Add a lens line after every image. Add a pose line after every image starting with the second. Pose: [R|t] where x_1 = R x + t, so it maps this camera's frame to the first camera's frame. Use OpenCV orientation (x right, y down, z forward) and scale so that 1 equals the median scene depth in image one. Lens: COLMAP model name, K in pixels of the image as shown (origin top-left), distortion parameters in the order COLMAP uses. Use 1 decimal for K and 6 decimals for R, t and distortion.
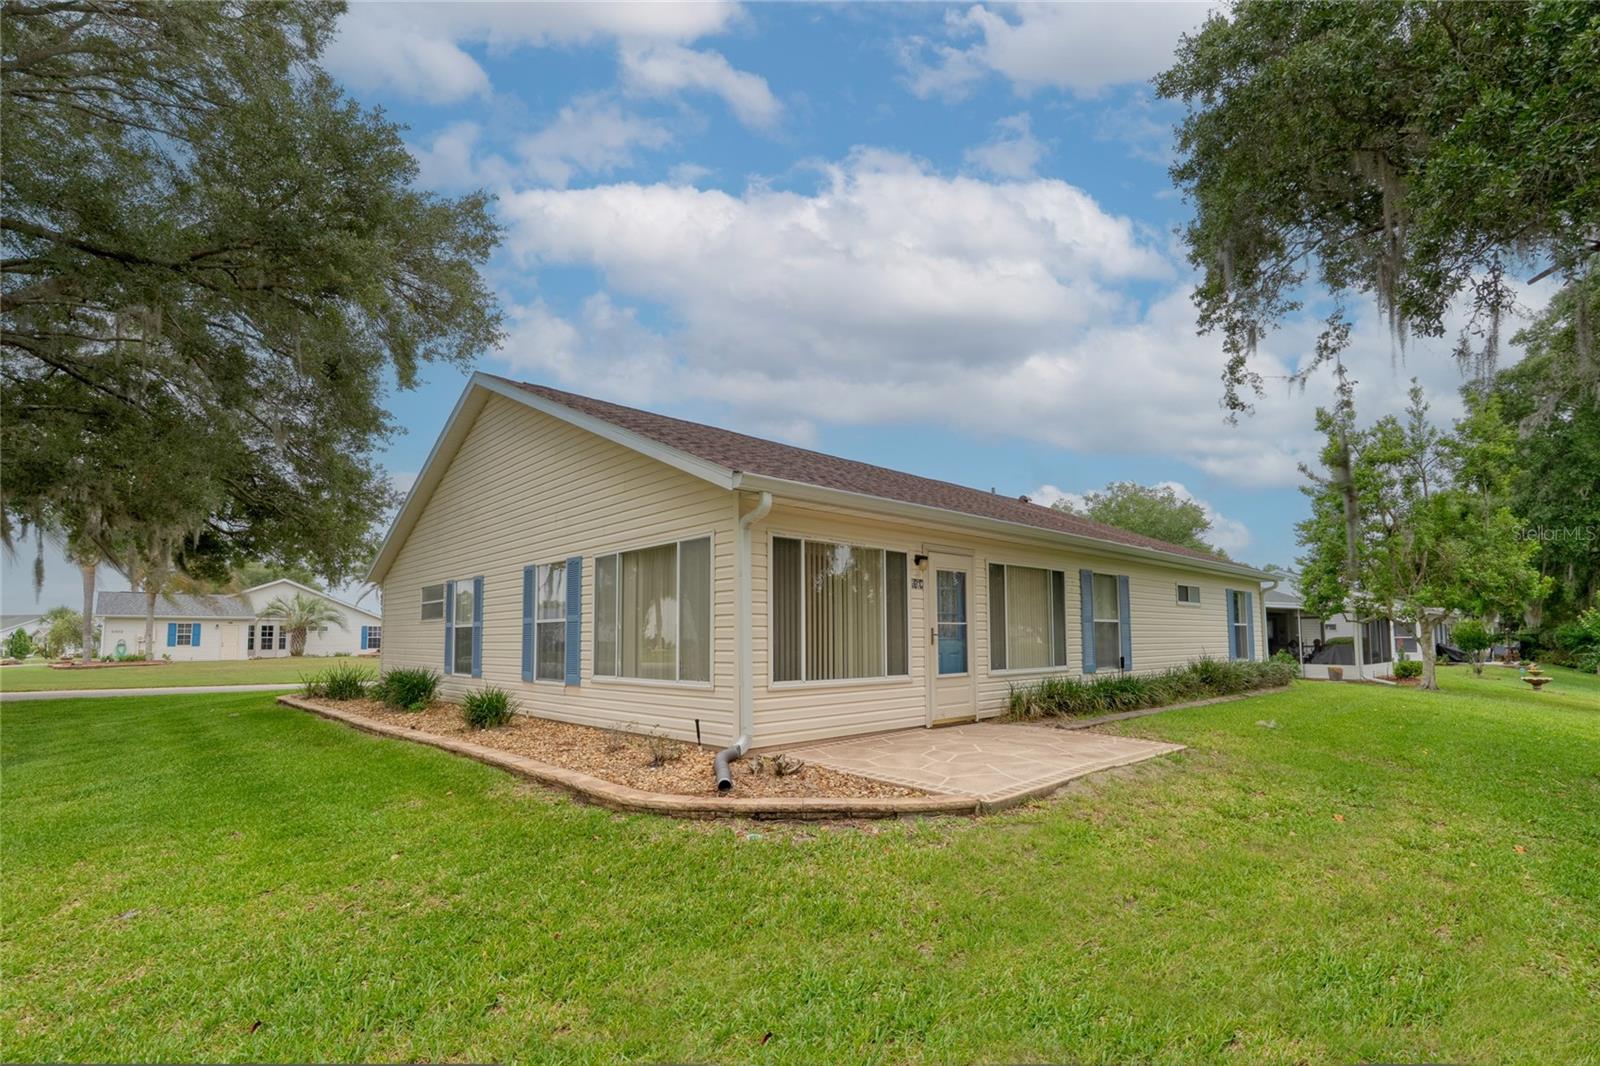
lens RADIAL K [[708.2, 0, 804.0], [0, 708.2, 600.5], [0, 0, 1]] dist [-0.000229, 0.000128]
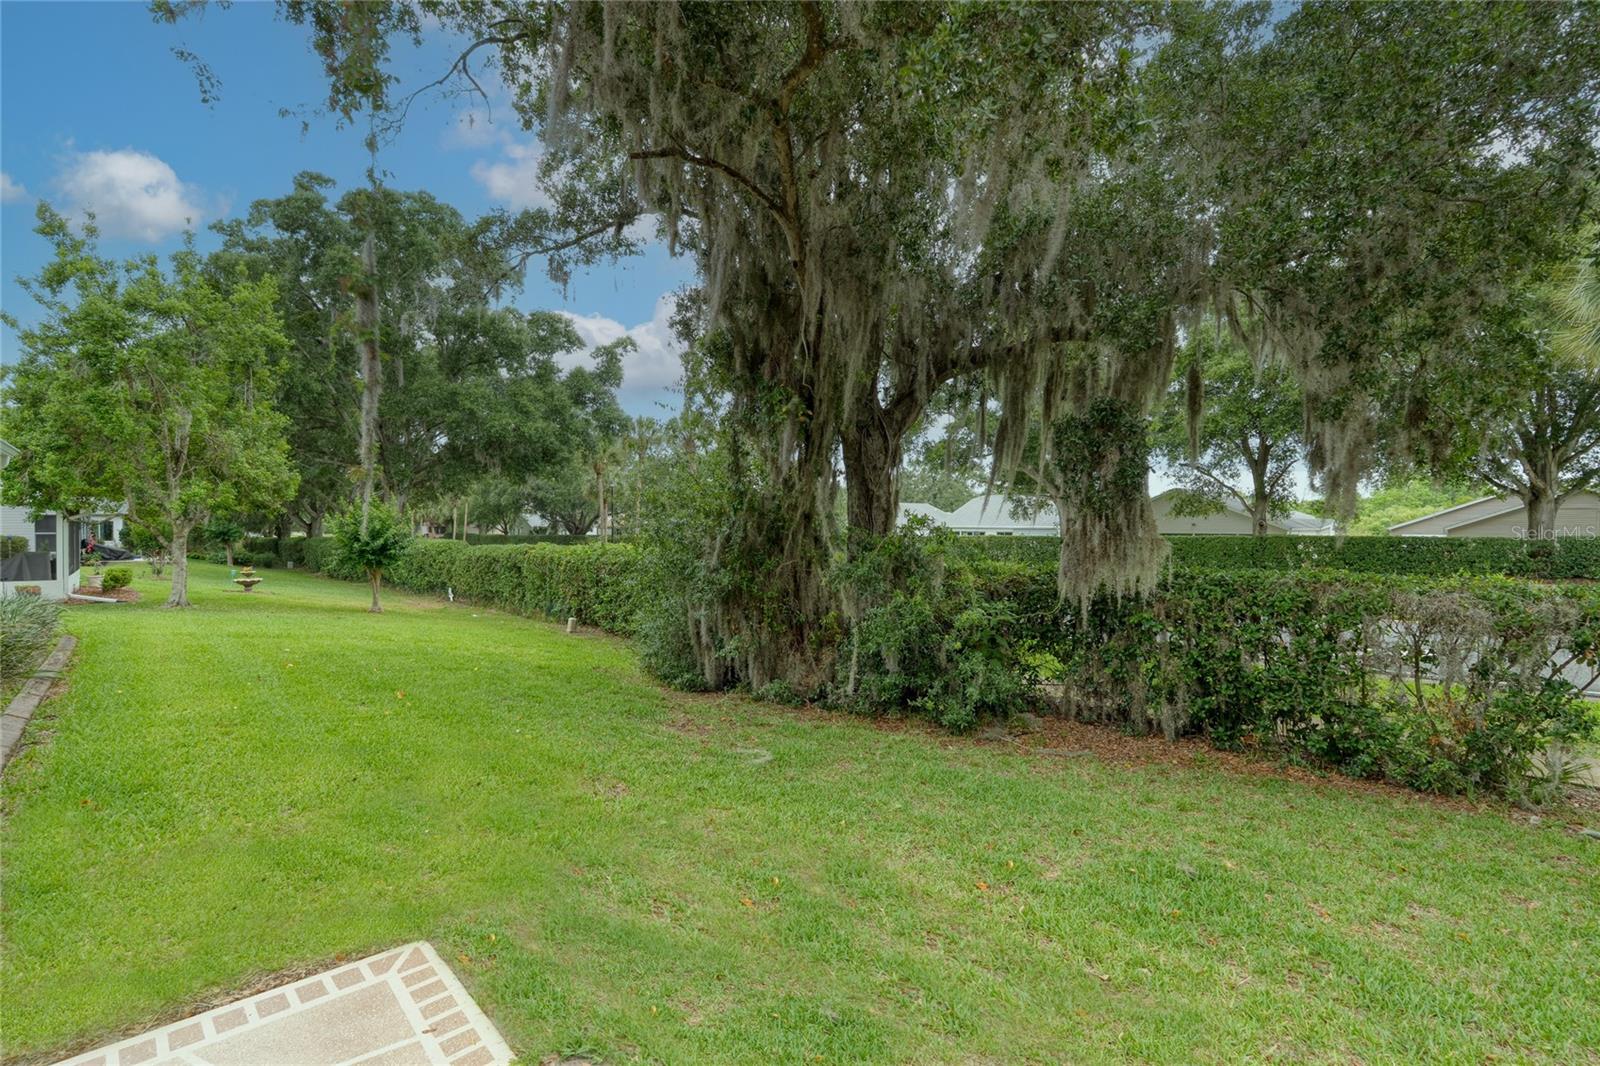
lens RADIAL K [[708.2, 0, 803.2], [0, 708.2, 535.6], [0, 0, 1]] dist [-0.000229, 0.000128]
pose [[0.005431, -0.007944, 0.999954, 0.152314], [-0.056026, 0.998395, 0.008235, -0.006677], [-0.998415, -0.056068, 0.004977, 0.639775]]
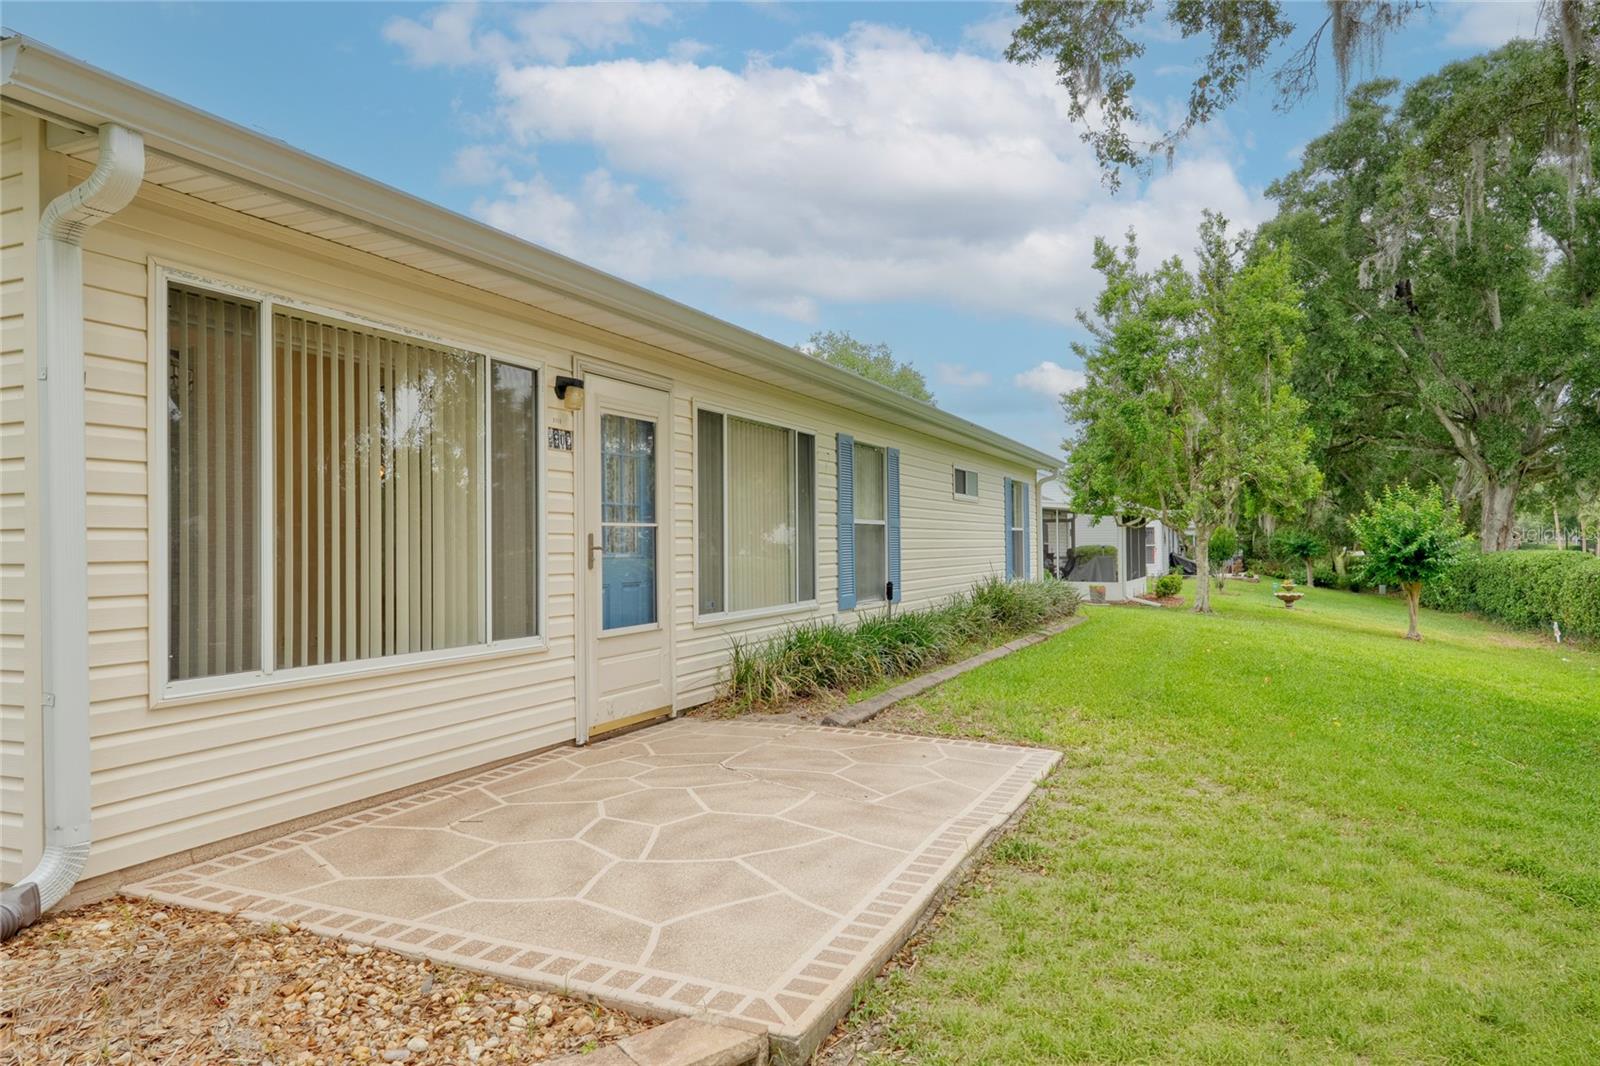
lens RADIAL K [[1037.0, 0, 802.2], [0, 1037.0, 528.8], [0, 0, 1]] dist [-0.002045, 0.001316]
pose [[0.917820, 0.004052, 0.396977, 0.031920], [-0.018064, 0.999339, 0.031563, 0.009721], [-0.396586, -0.036140, 0.917286, 0.278816]]
